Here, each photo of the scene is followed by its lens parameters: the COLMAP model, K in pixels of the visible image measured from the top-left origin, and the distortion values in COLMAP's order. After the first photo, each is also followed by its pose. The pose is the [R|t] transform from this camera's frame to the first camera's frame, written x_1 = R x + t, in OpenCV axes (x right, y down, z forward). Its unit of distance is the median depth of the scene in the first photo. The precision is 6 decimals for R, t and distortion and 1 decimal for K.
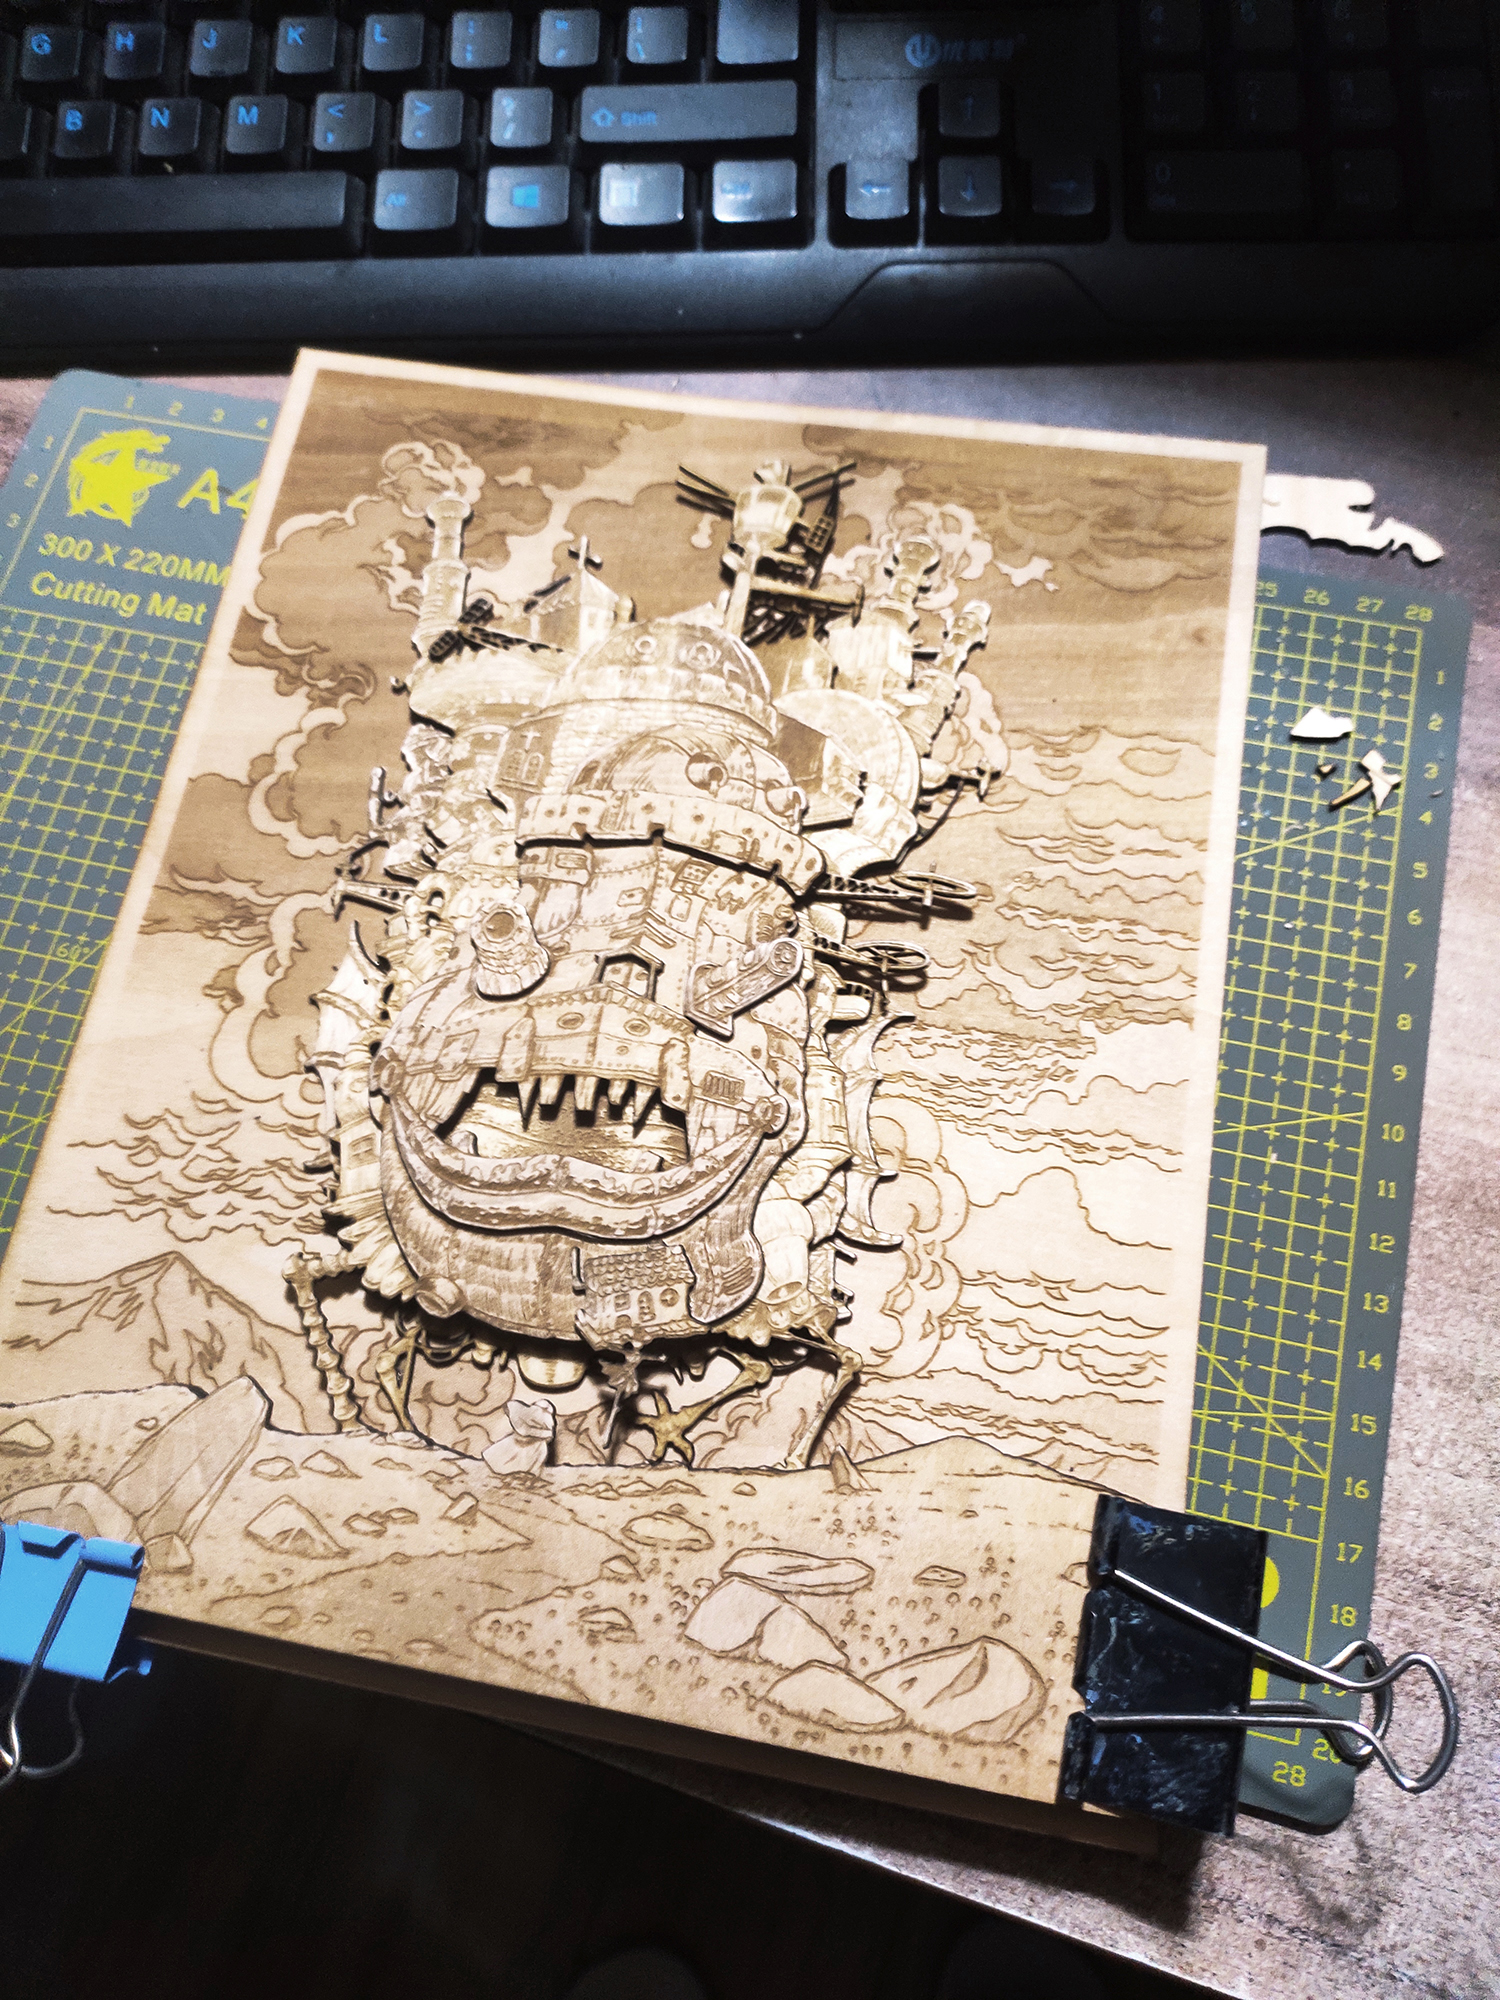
lens RADIAL K [[1572.6, 0, 742.2], [0, 1572.6, 981.8], [0, 0, 1]] dist [0.017269, -0.074175]
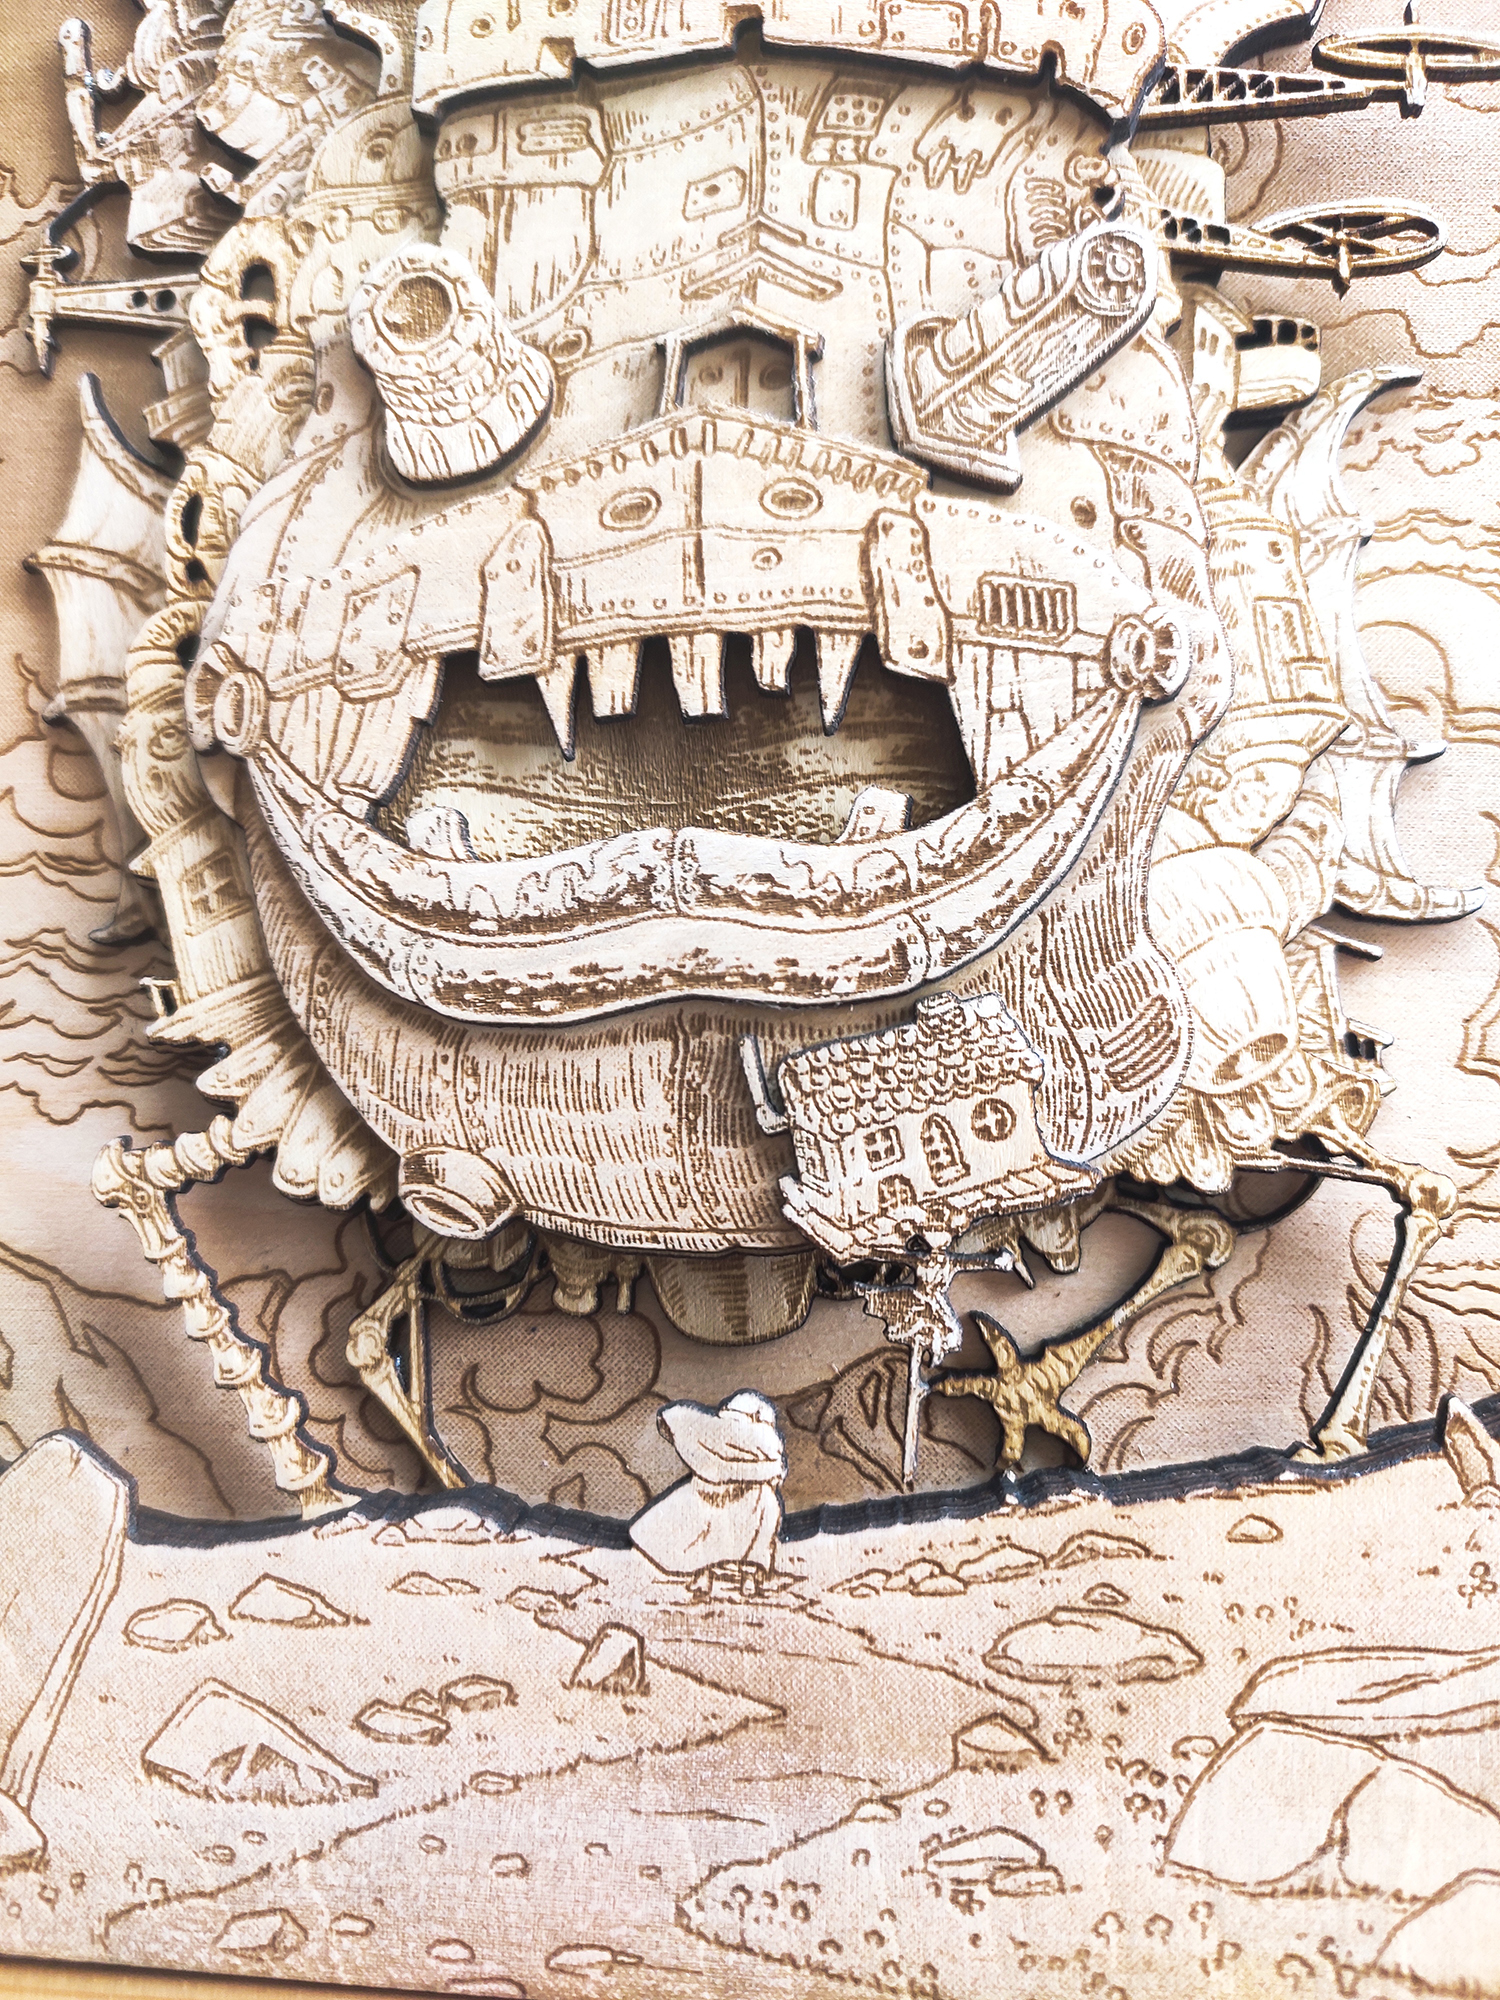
lens RADIAL K [[1625.3, 0, 717.1], [0, 1625.3, 1008.2], [0, 0, 1]] dist [0.007085, -0.086845]
pose [[0.987418, -0.158132, -0.000159, -0.106843], [0.152815, 0.953954, 0.258109, 0.043442], [-0.040664, -0.254886, 0.966116, 0.542849]]
